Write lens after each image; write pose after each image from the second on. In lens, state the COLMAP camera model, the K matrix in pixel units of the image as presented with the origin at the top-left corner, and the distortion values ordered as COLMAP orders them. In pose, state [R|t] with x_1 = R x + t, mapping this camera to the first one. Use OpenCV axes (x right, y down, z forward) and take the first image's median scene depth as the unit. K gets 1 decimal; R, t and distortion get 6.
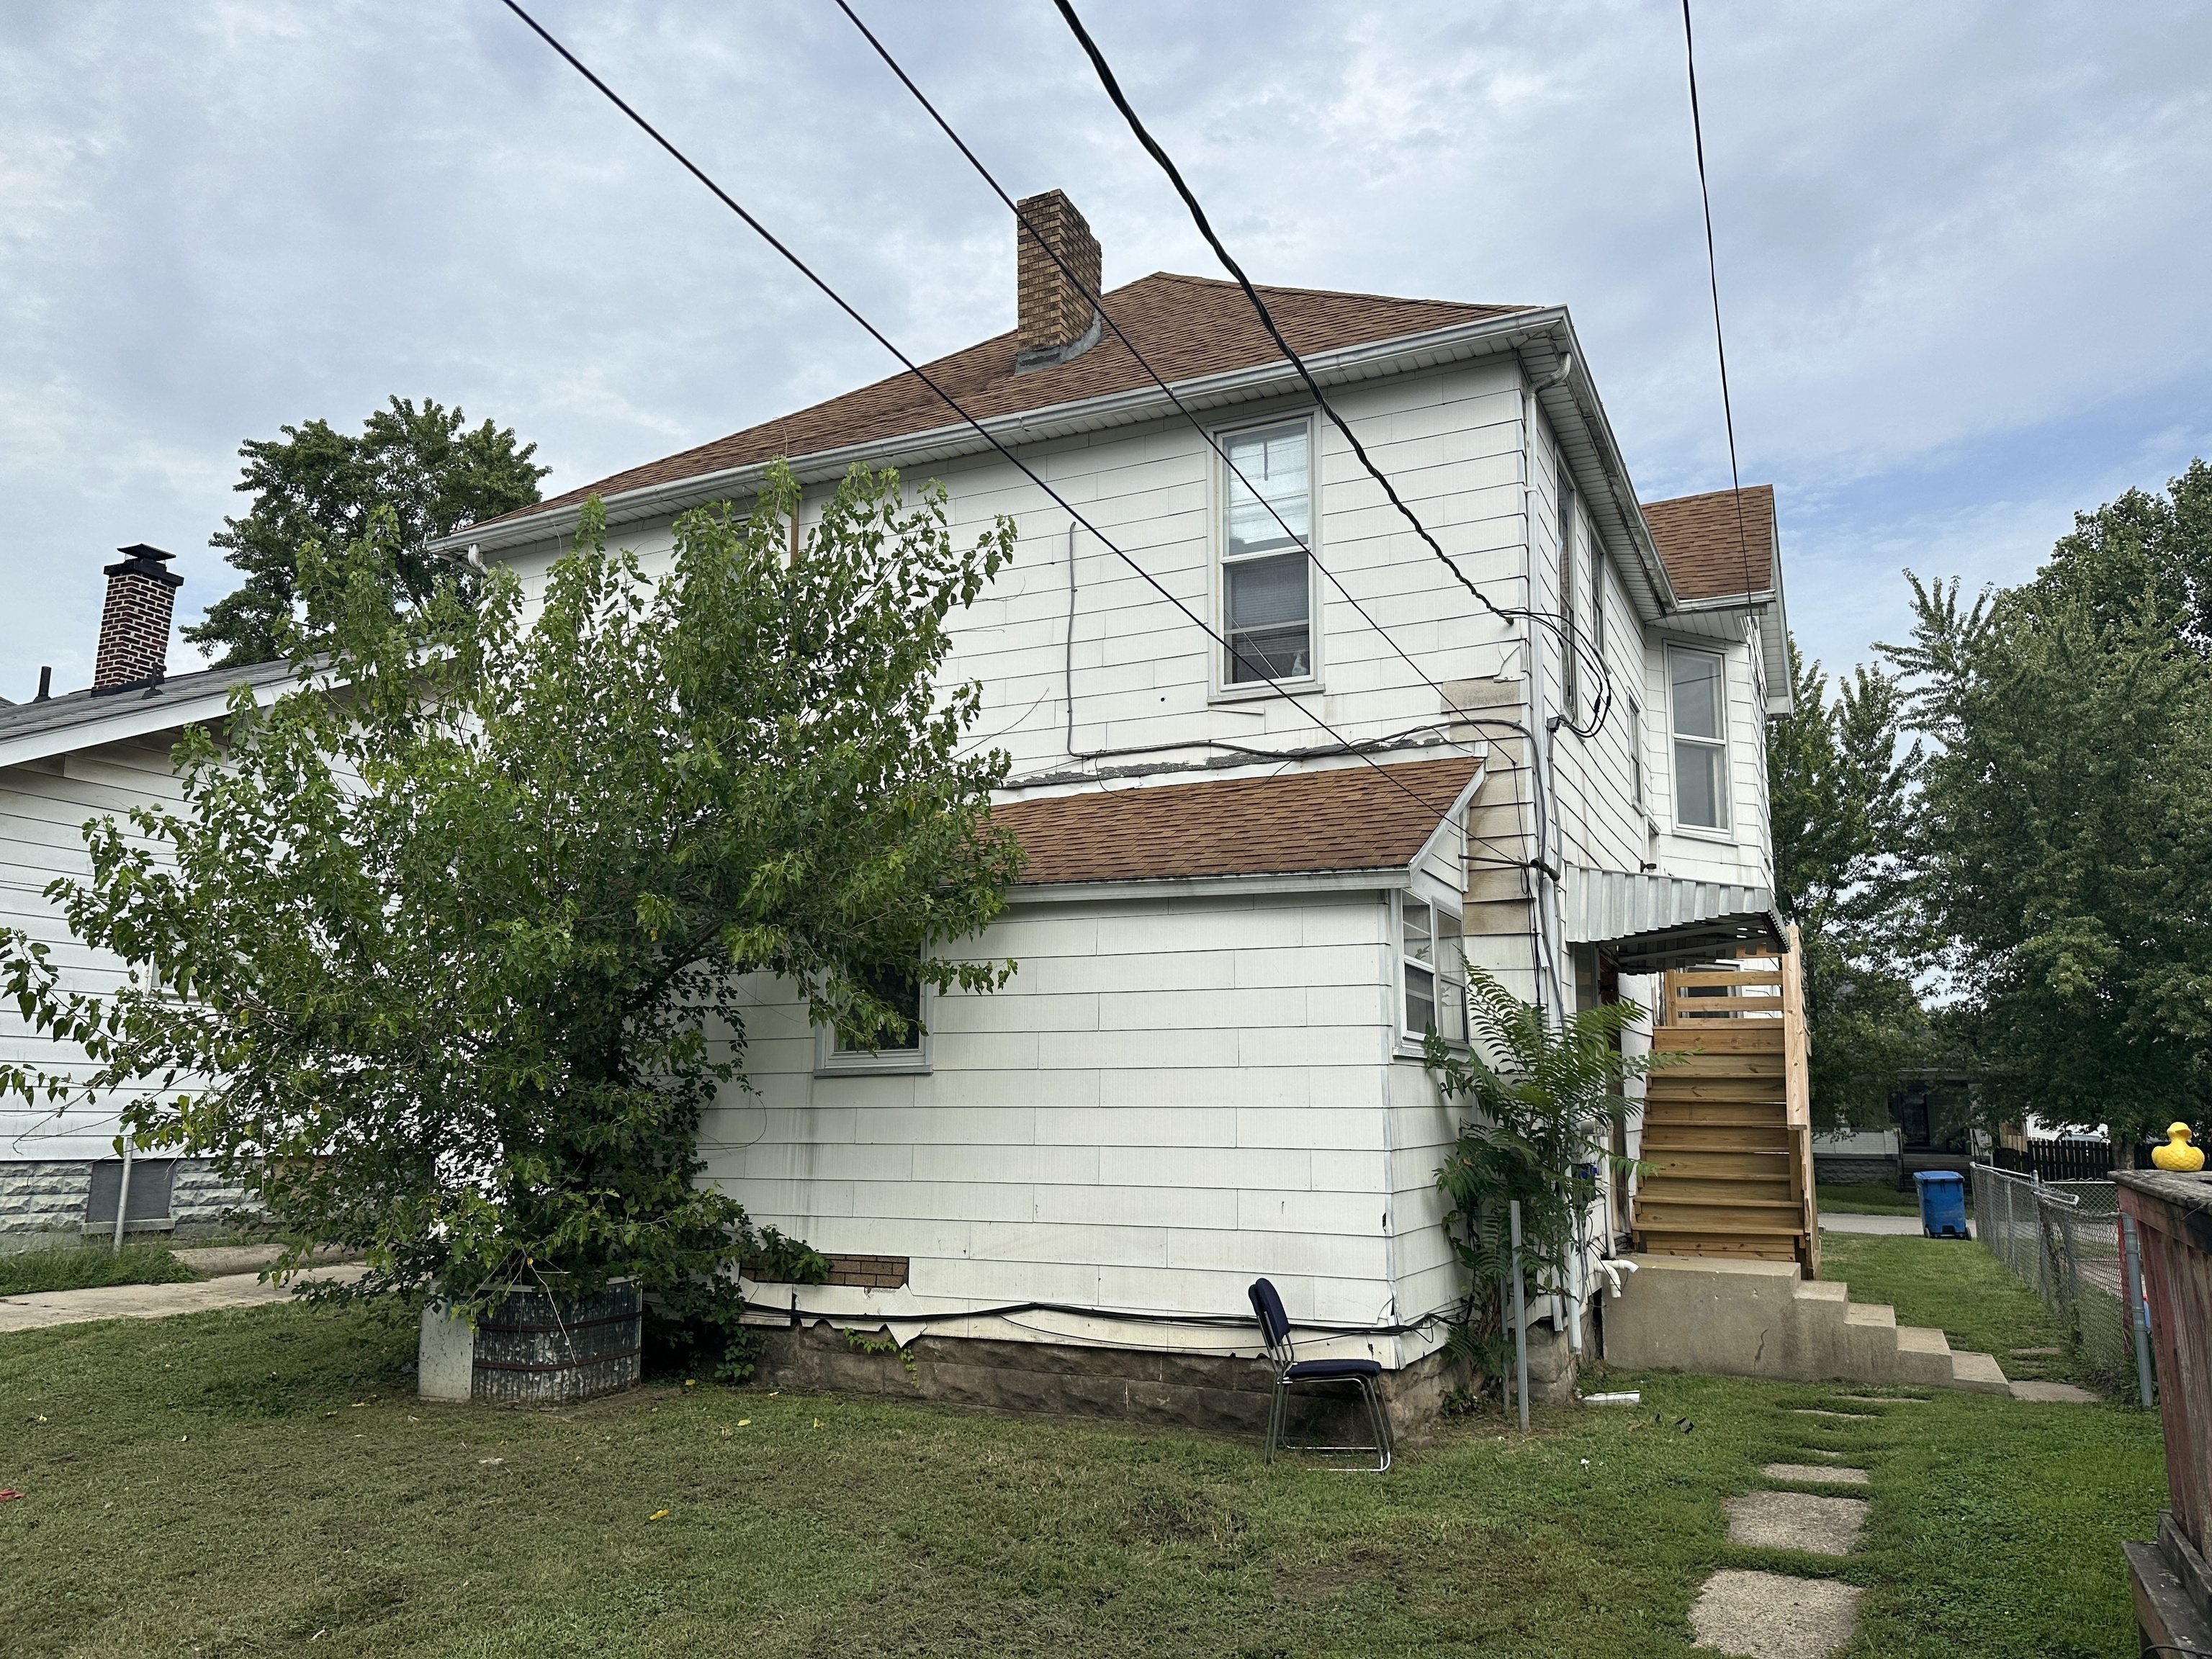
lens RADIAL K [[1533.4, 0, 1111.4], [0, 1533.4, 838.4], [0, 0, 1]] dist [0.019358, -0.019799]
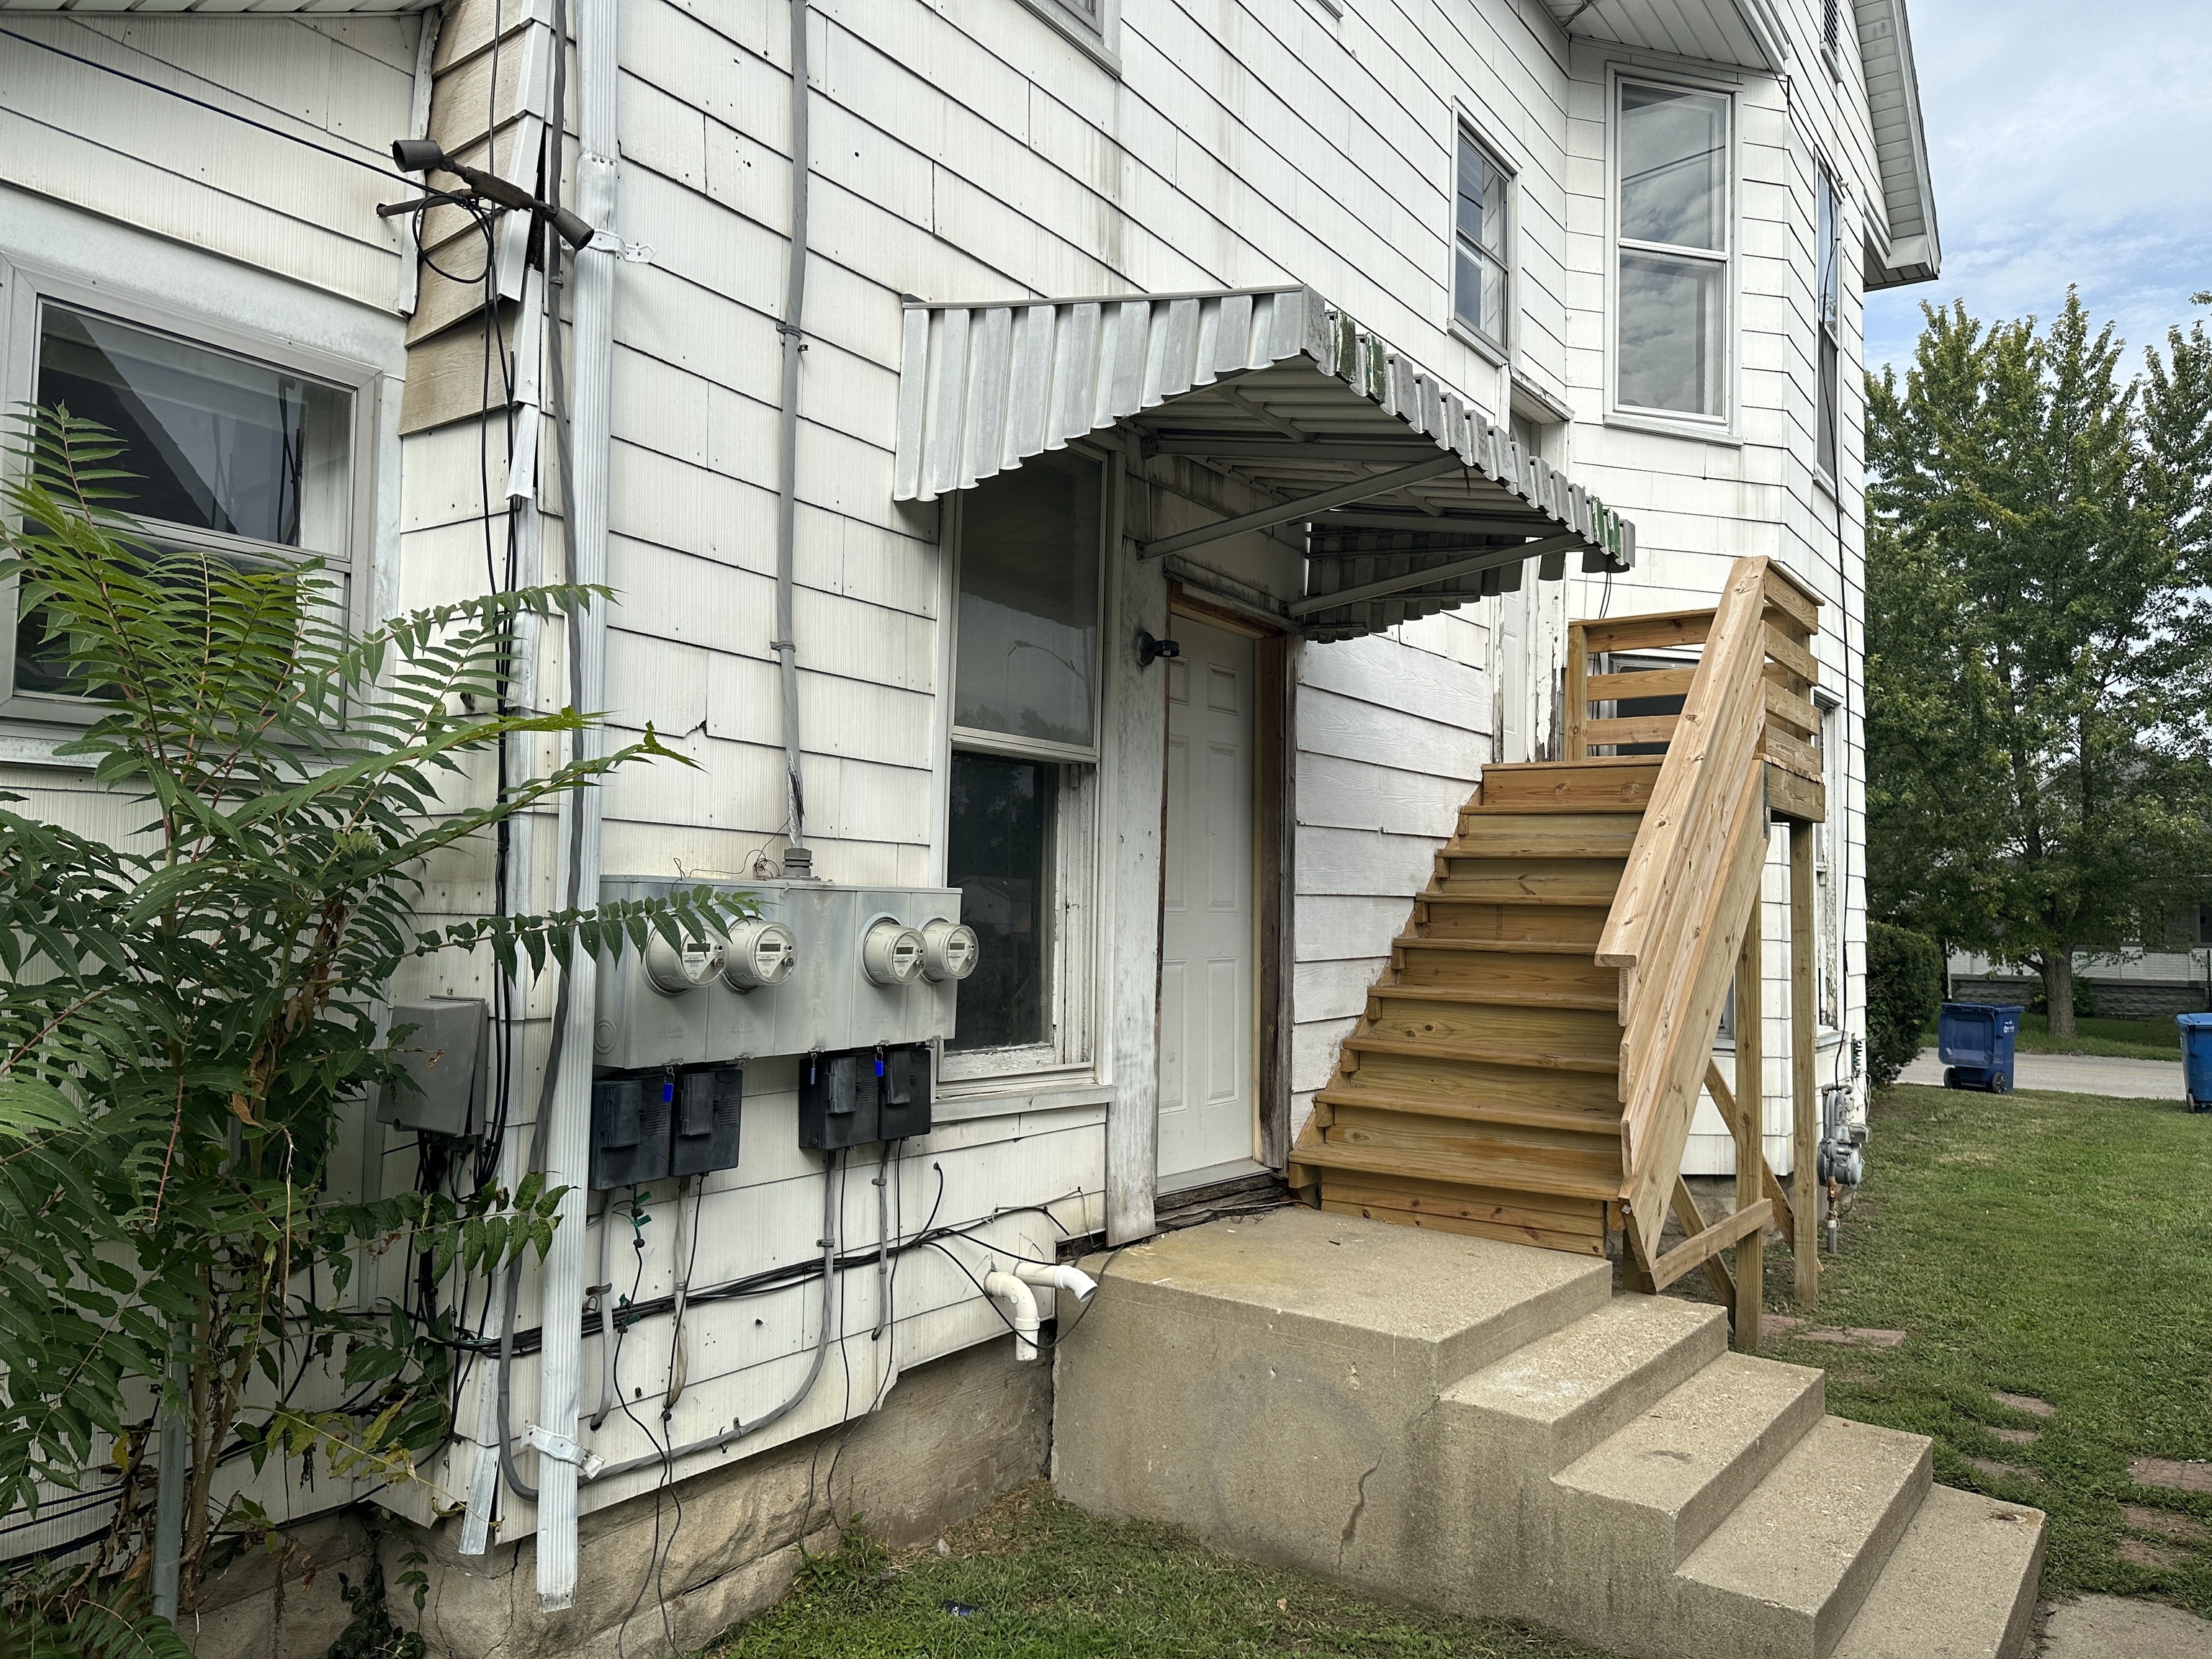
lens RADIAL K [[1533.4, 0, 1103.4], [0, 1533.4, 819.7], [0, 0, 1]] dist [0.019358, -0.019799]
pose [[0.984028, -0.001228, -0.178012, 0.118188], [0.021142, 0.993705, 0.110016, 0.030203], [0.176756, -0.112023, 0.977859, 0.171557]]
